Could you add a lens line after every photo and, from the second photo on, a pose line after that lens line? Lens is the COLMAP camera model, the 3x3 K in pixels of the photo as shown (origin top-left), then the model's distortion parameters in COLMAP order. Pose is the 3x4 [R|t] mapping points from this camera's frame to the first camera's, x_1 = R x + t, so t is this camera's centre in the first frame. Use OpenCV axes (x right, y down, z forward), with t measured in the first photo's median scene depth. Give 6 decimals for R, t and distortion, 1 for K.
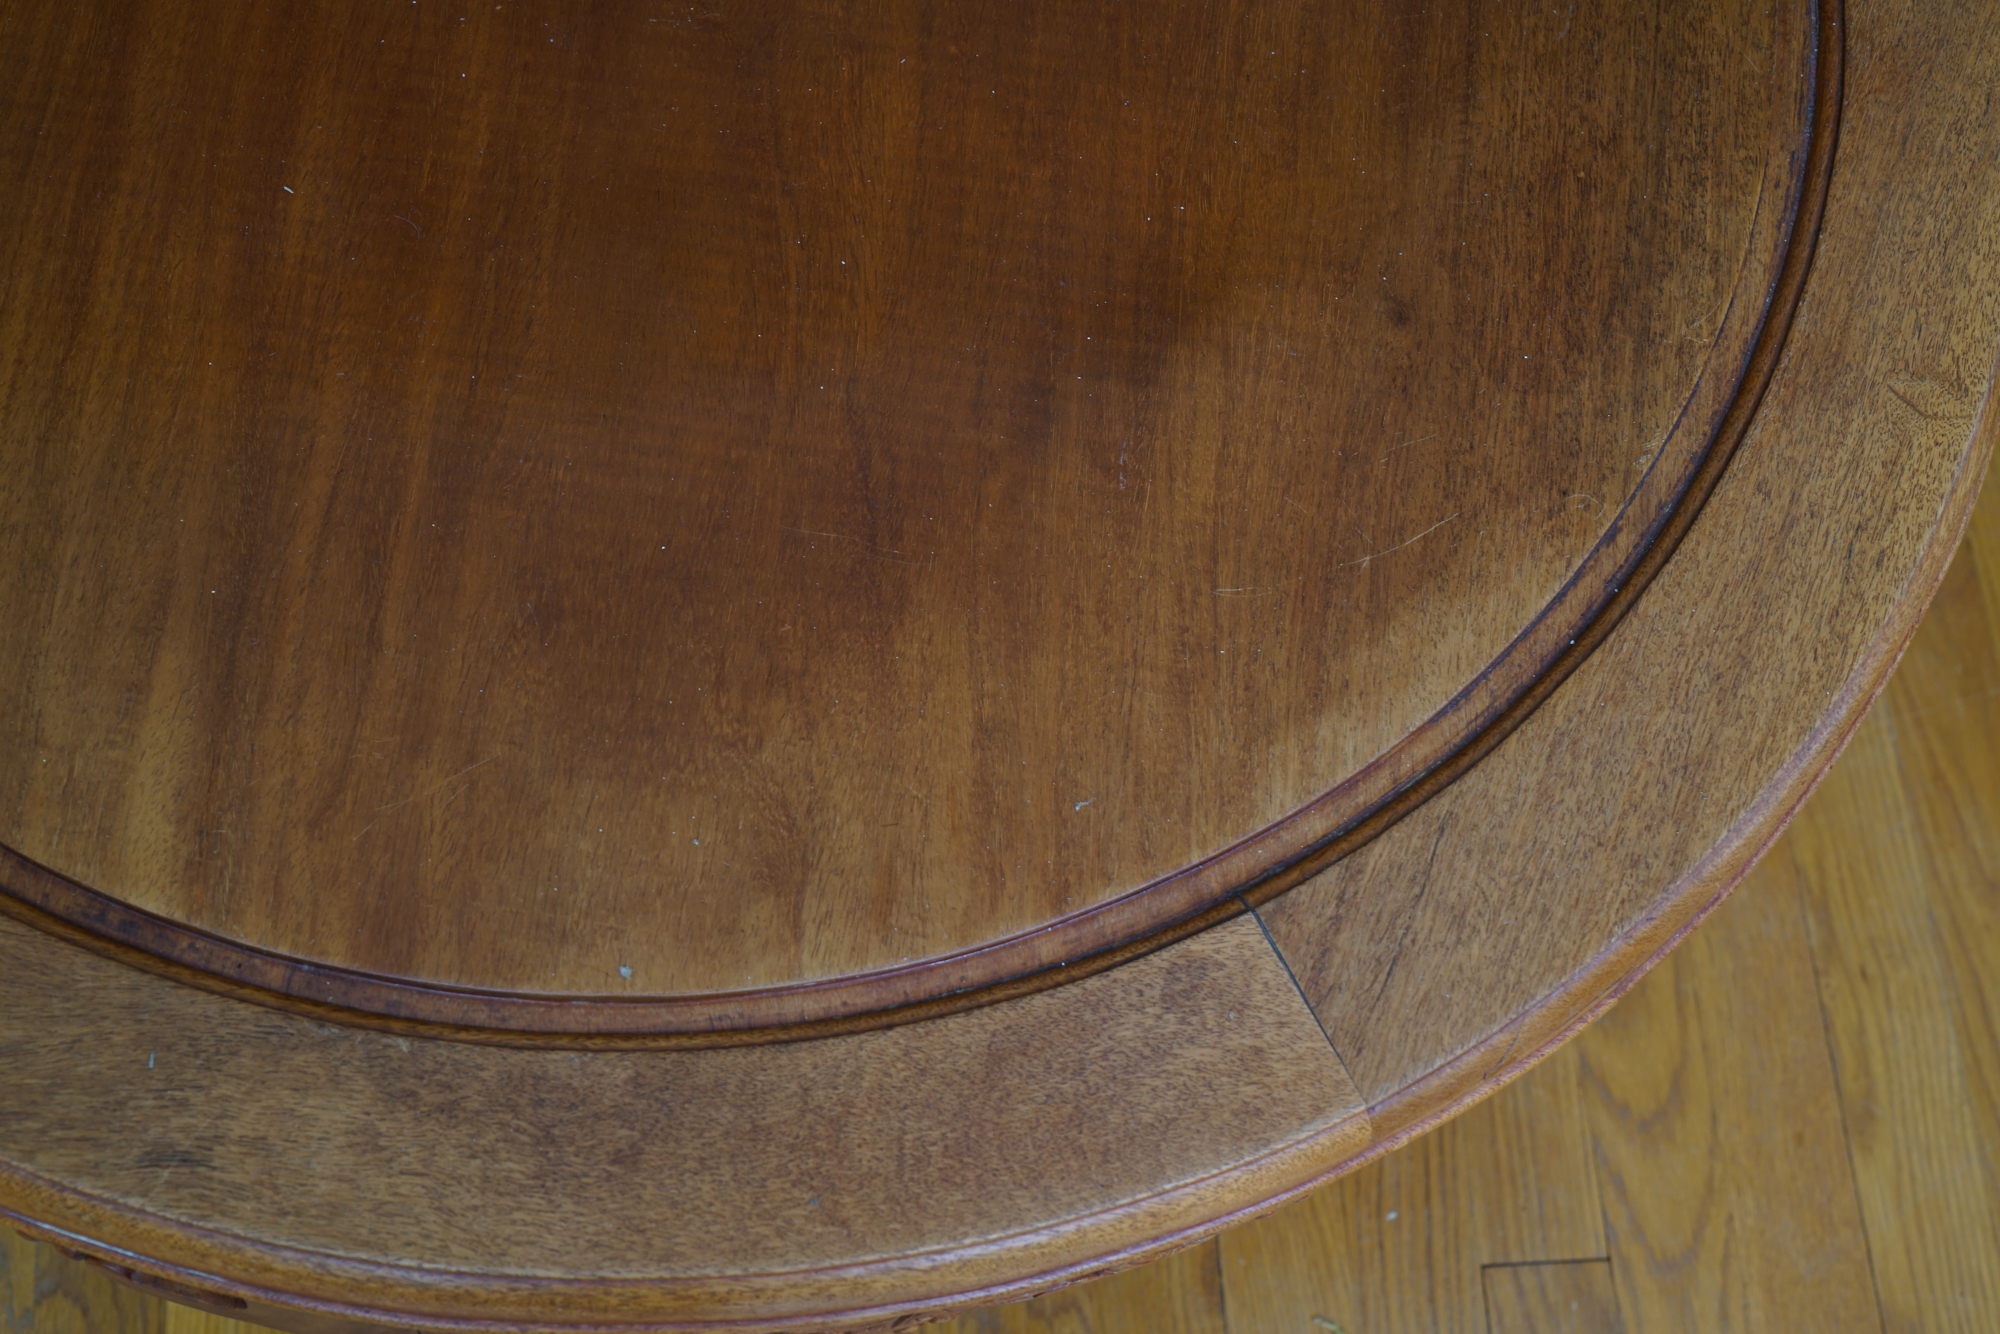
lens RADIAL K [[2955.7, 0, 942.6], [0, 2955.7, 767.1], [0, 0, 1]] dist [-0.028858, 0.140778]
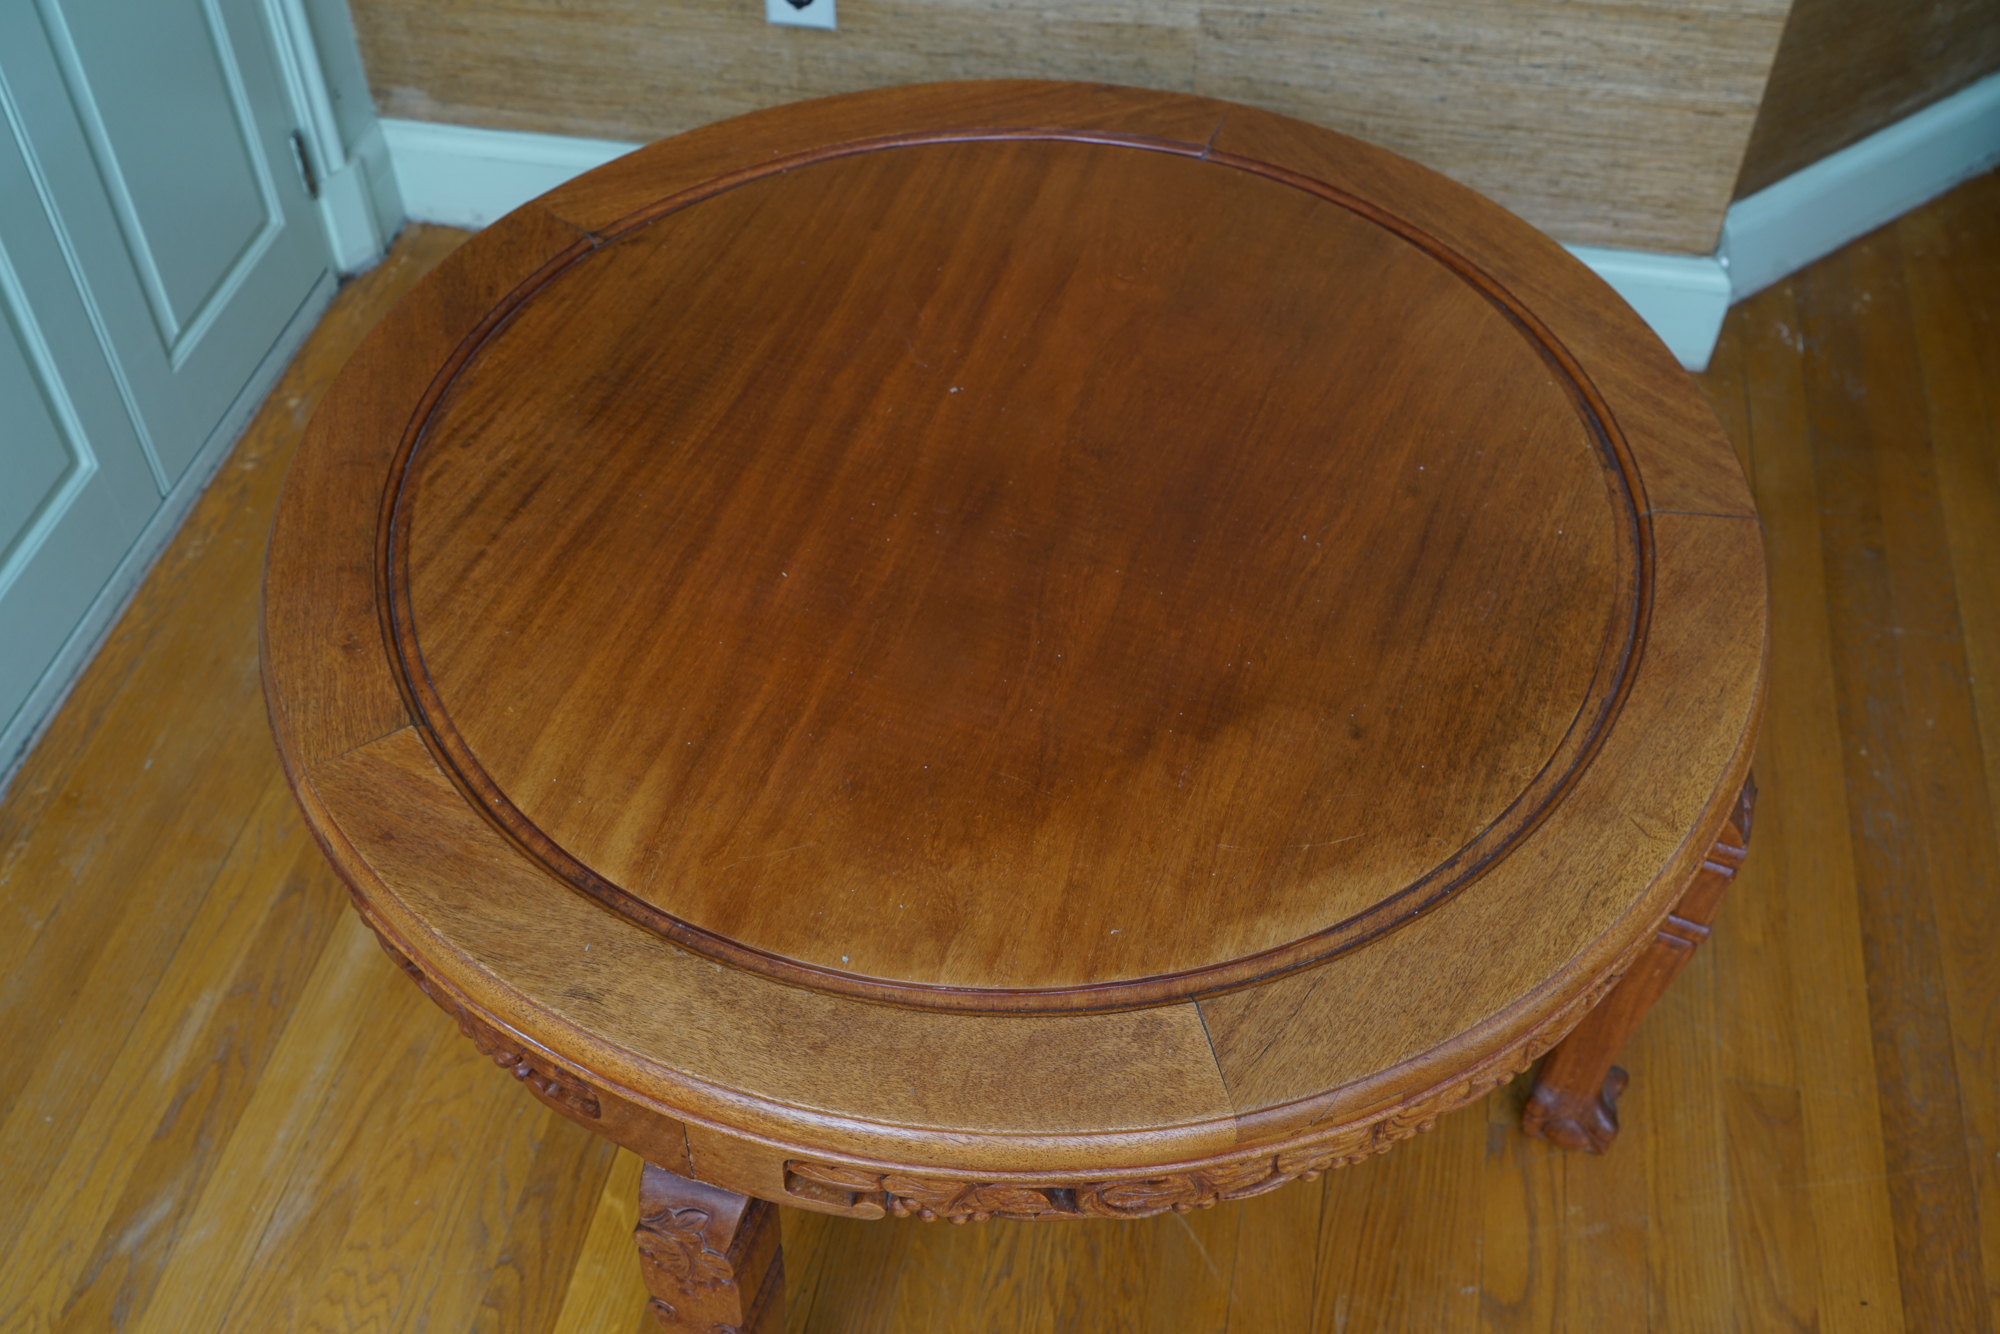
lens RADIAL K [[2036.0, 0, 960.2], [0, 2036.0, 727.1], [0, 0, 1]] dist [0.007648, -0.000906]
pose [[0.966473, 0.172772, -0.189947, 0.166579], [-0.223527, 0.930155, -0.291284, 0.272875], [0.126354, 0.323977, 0.937589, -0.201723]]
